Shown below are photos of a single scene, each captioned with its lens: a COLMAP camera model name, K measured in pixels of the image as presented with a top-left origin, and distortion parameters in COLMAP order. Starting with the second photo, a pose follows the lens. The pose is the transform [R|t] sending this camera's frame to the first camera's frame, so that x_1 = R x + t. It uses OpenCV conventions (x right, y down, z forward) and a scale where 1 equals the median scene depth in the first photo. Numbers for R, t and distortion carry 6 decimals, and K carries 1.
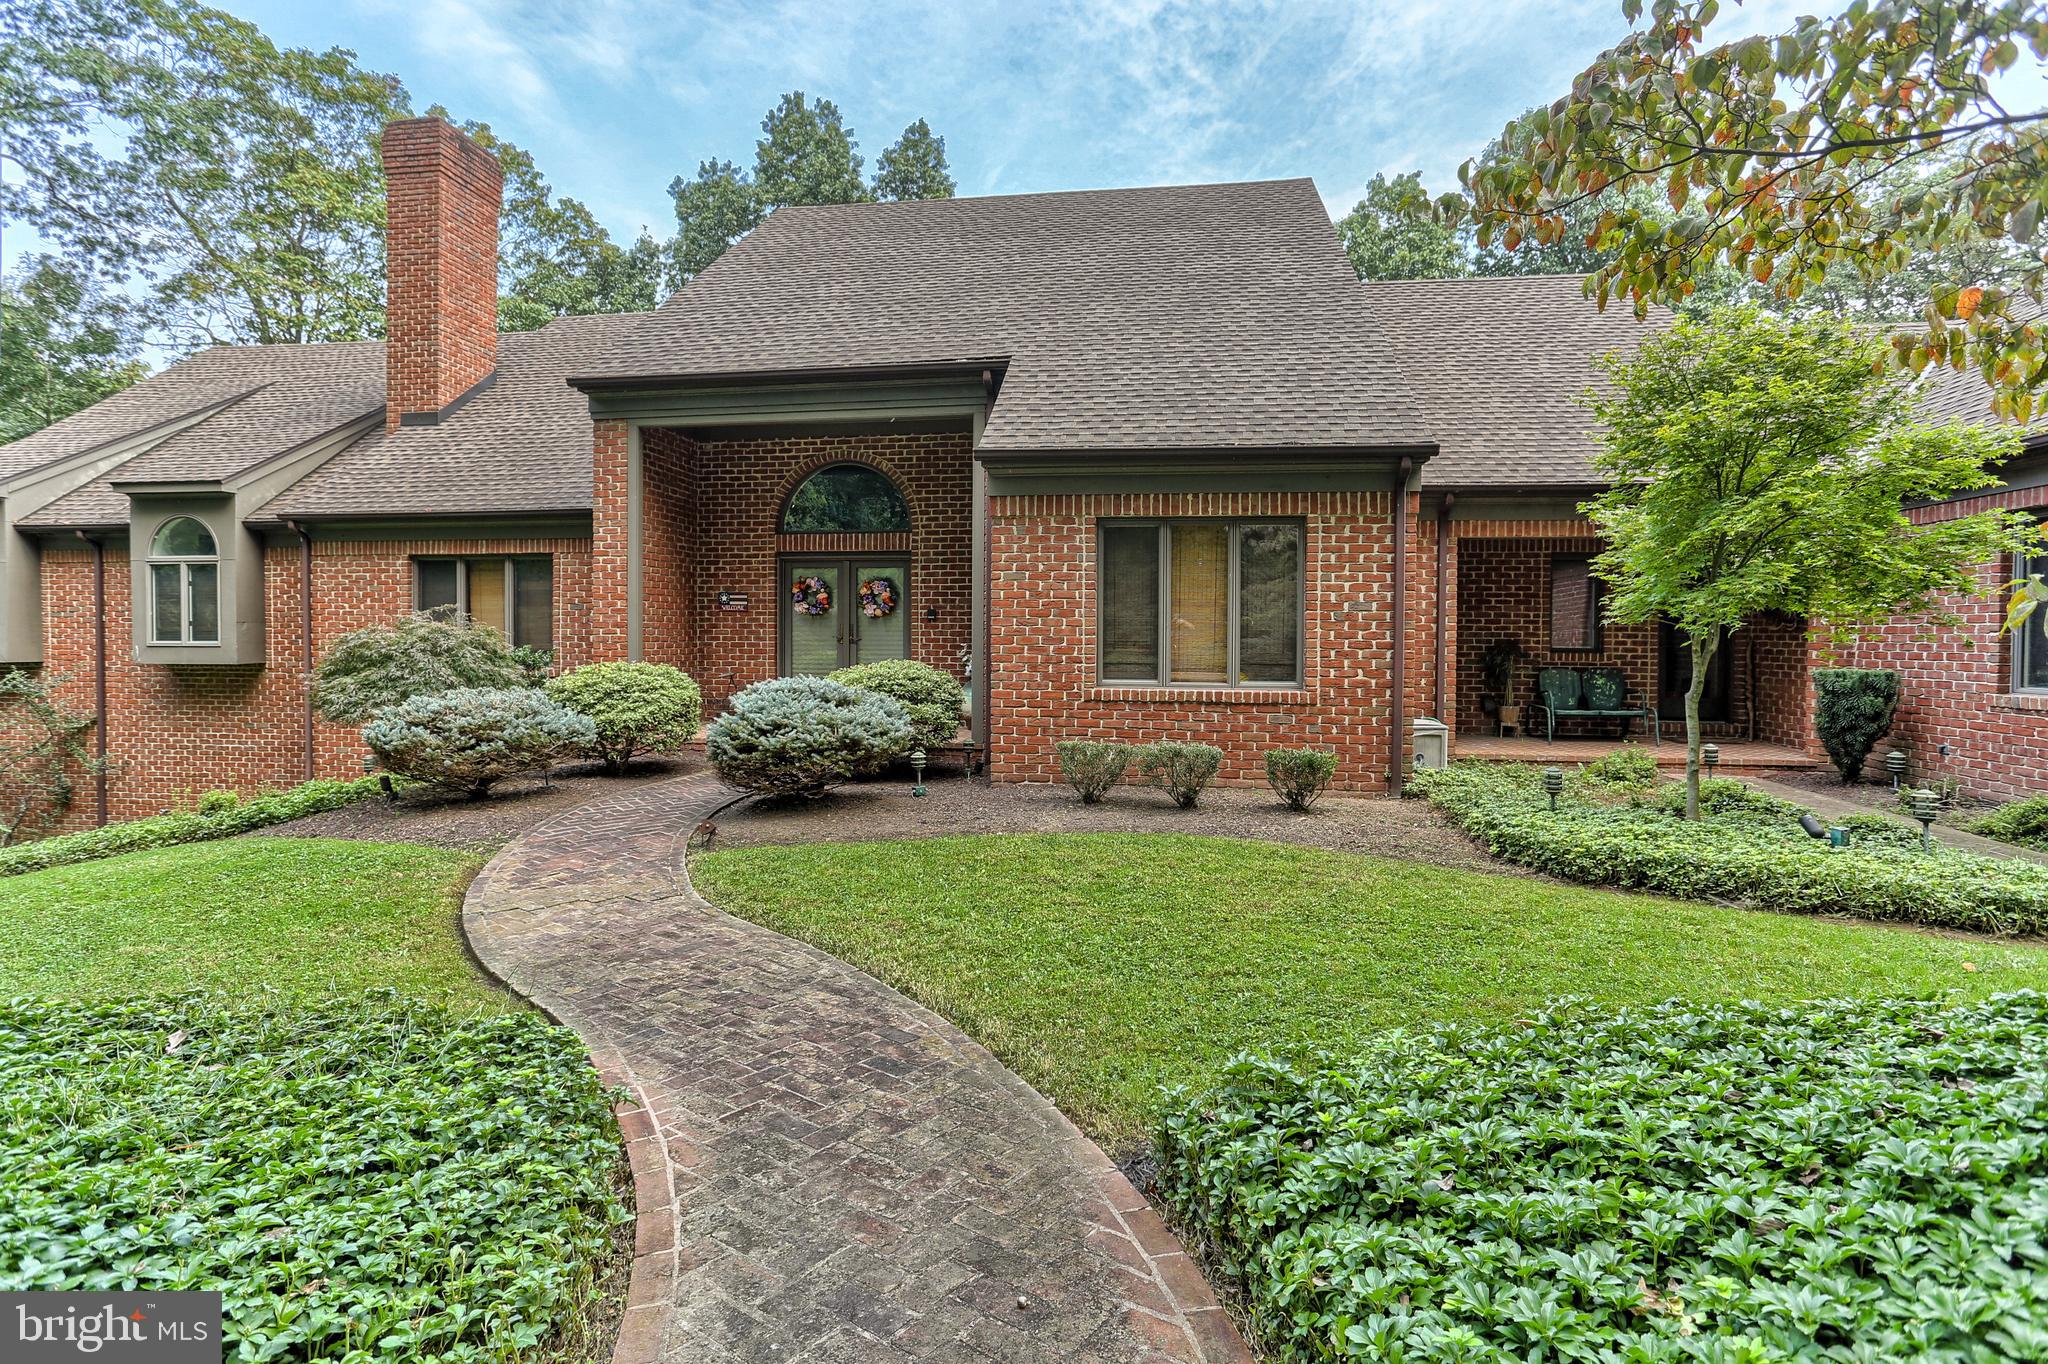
lens RADIAL K [[1046.1, 0, 1028.1], [0, 1046.1, 668.6], [0, 0, 1]] dist [-0.053631, 0.032553]
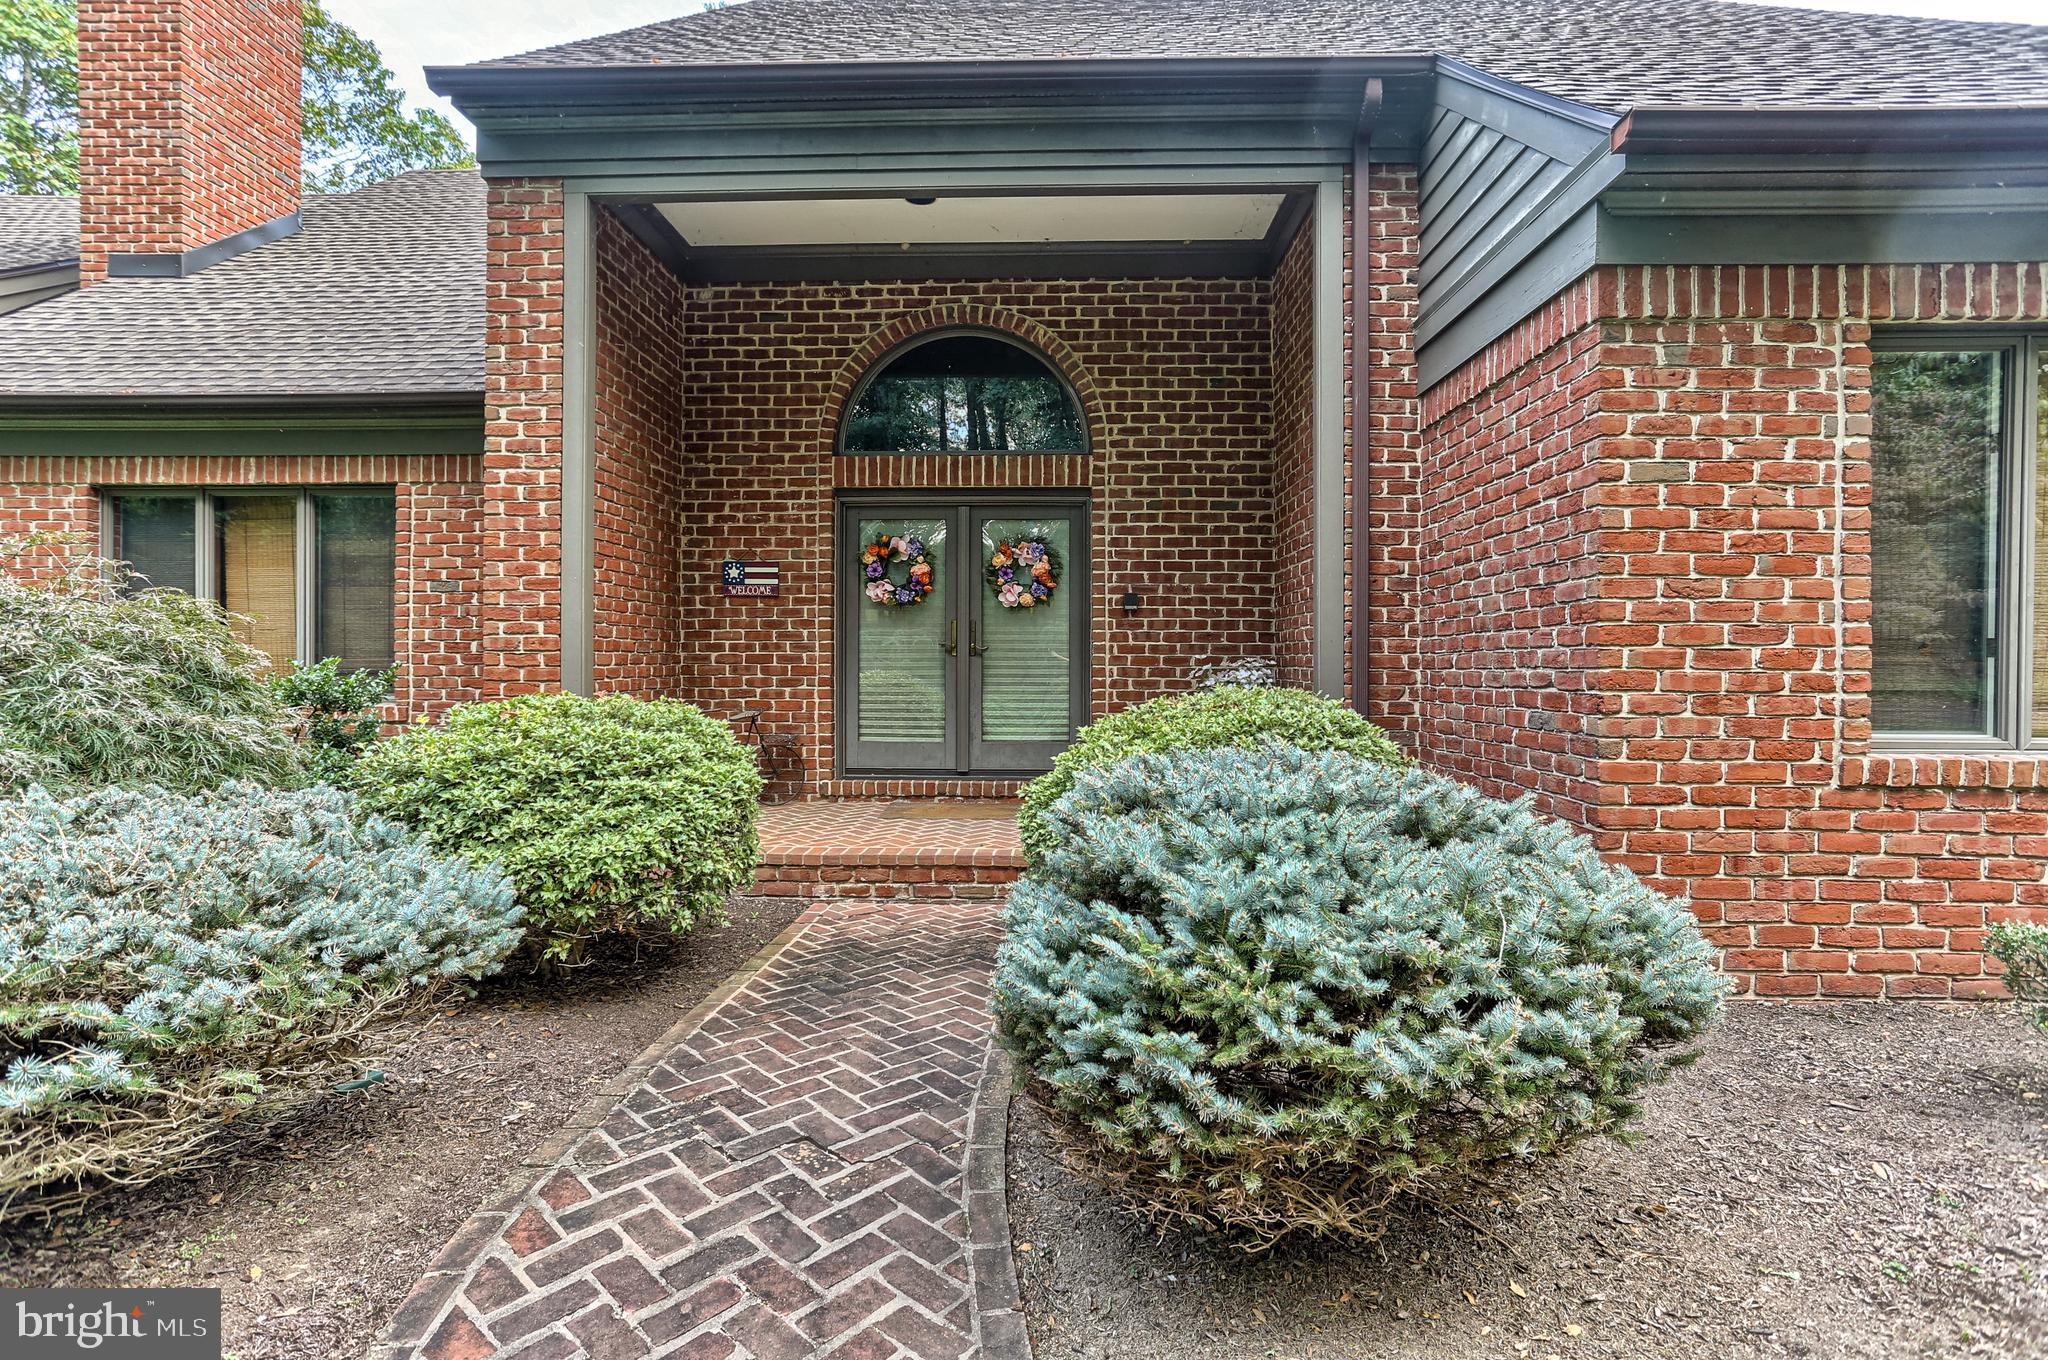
lens RADIAL K [[1034.0, 0, 1052.3], [0, 1034.0, 669.8], [0, 0, 1]] dist [-0.056768, 0.035177]
pose [[0.990866, -0.003621, 0.134801, -0.197895], [0.006445, 0.999769, -0.020522, -0.005071], [-0.134695, 0.021203, 0.990660, 0.445023]]
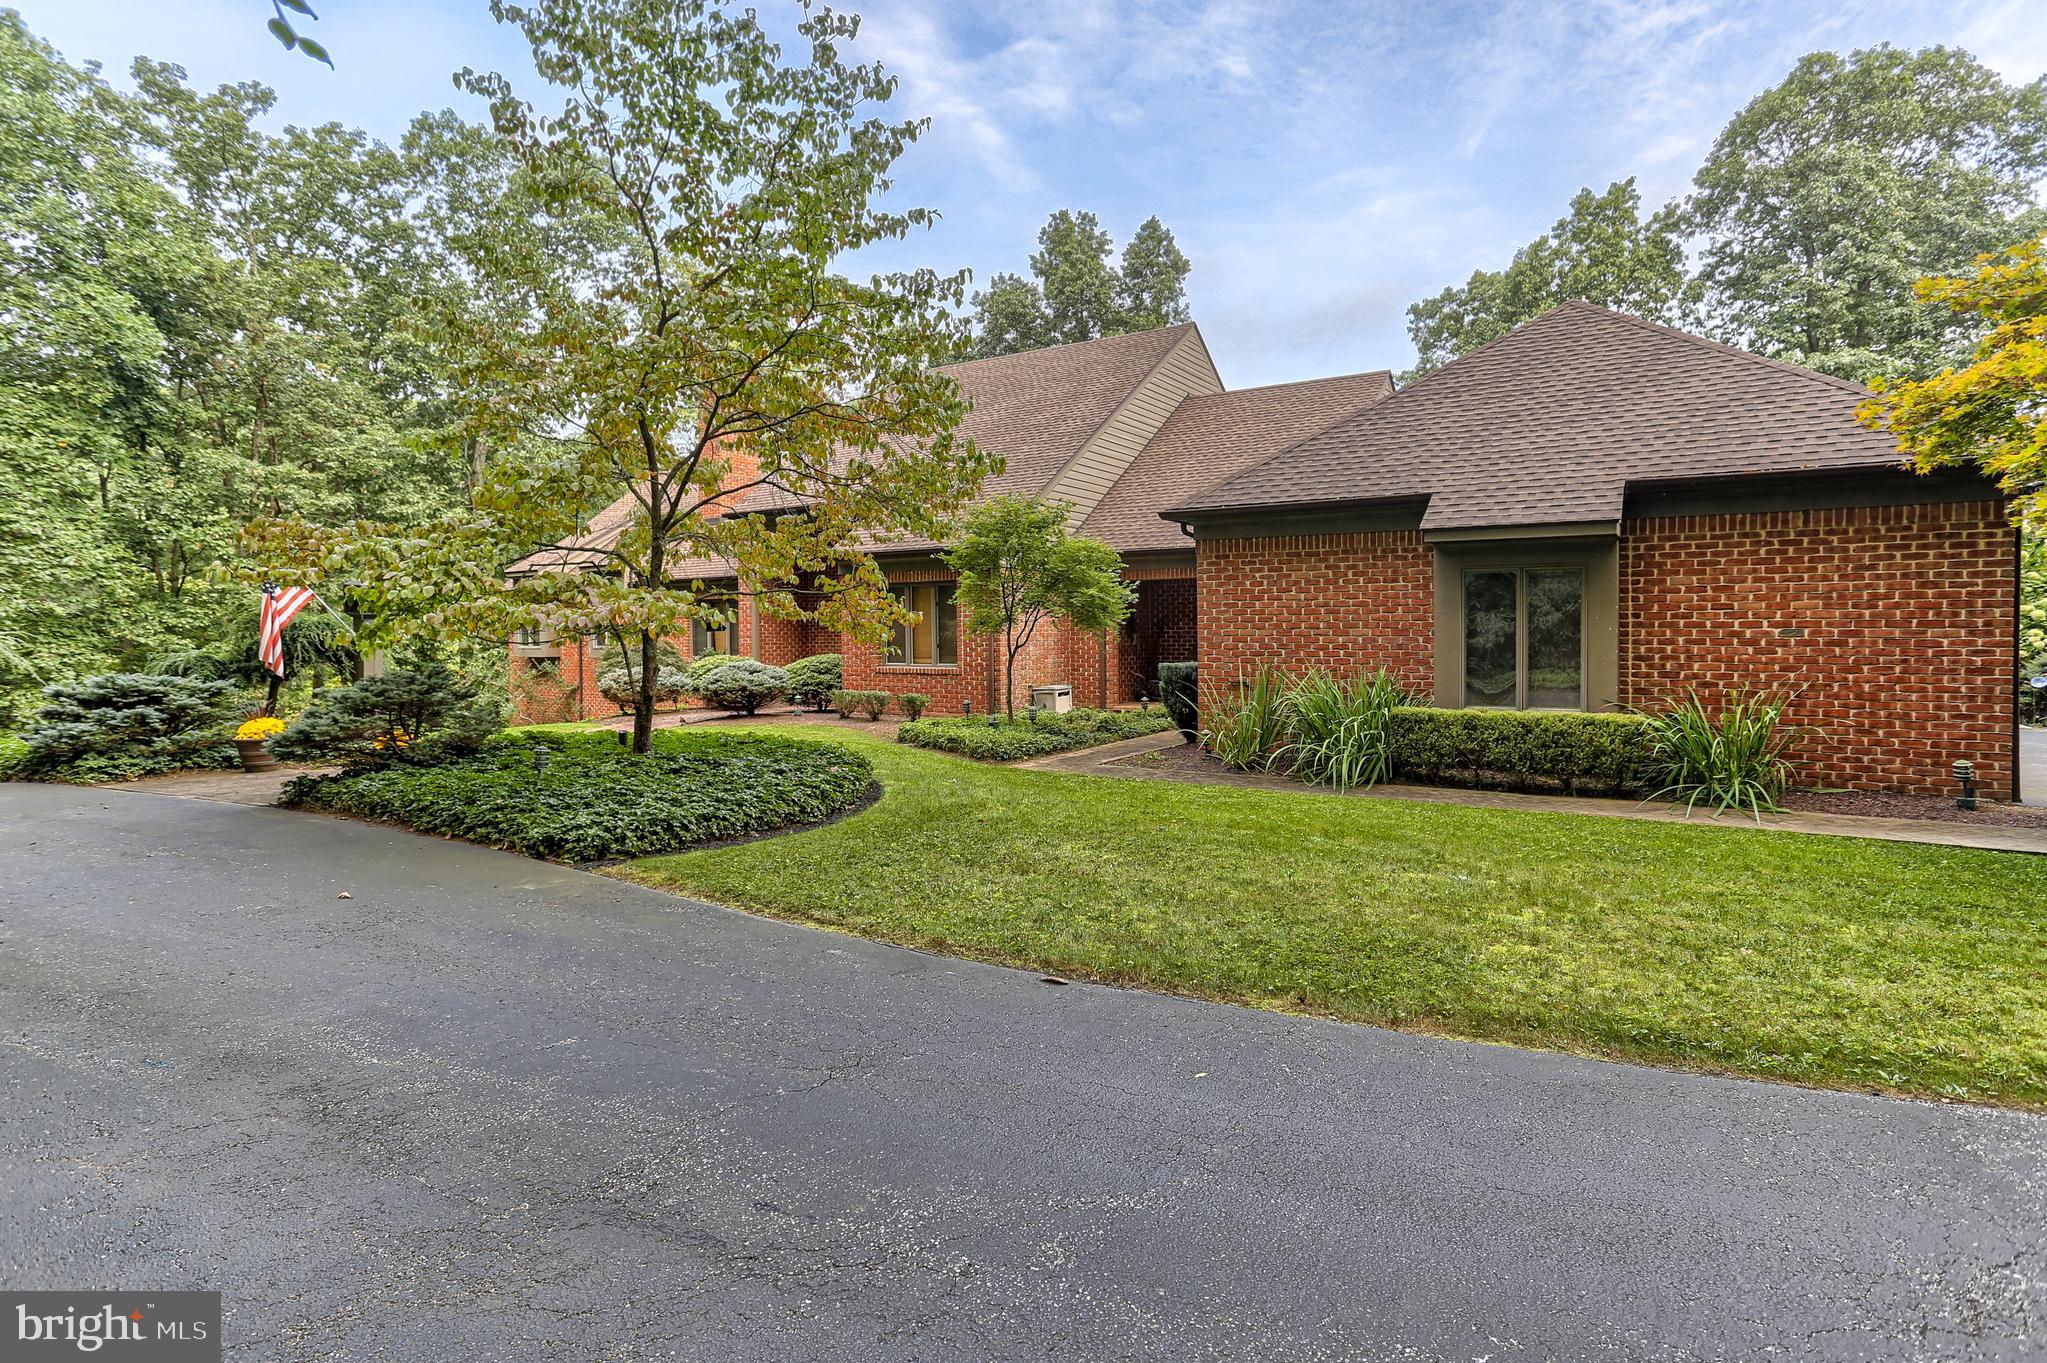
lens RADIAL K [[1033.4, 0, 1051.8], [0, 1033.4, 671.3], [0, 0, 1]] dist [-0.056768, 0.035177]
pose [[0.916112, 0.003469, -0.400907, 0.799358], [-0.001419, 0.999984, 0.005412, 0.010803], [0.400919, -0.004389, 0.916103, -0.484809]]
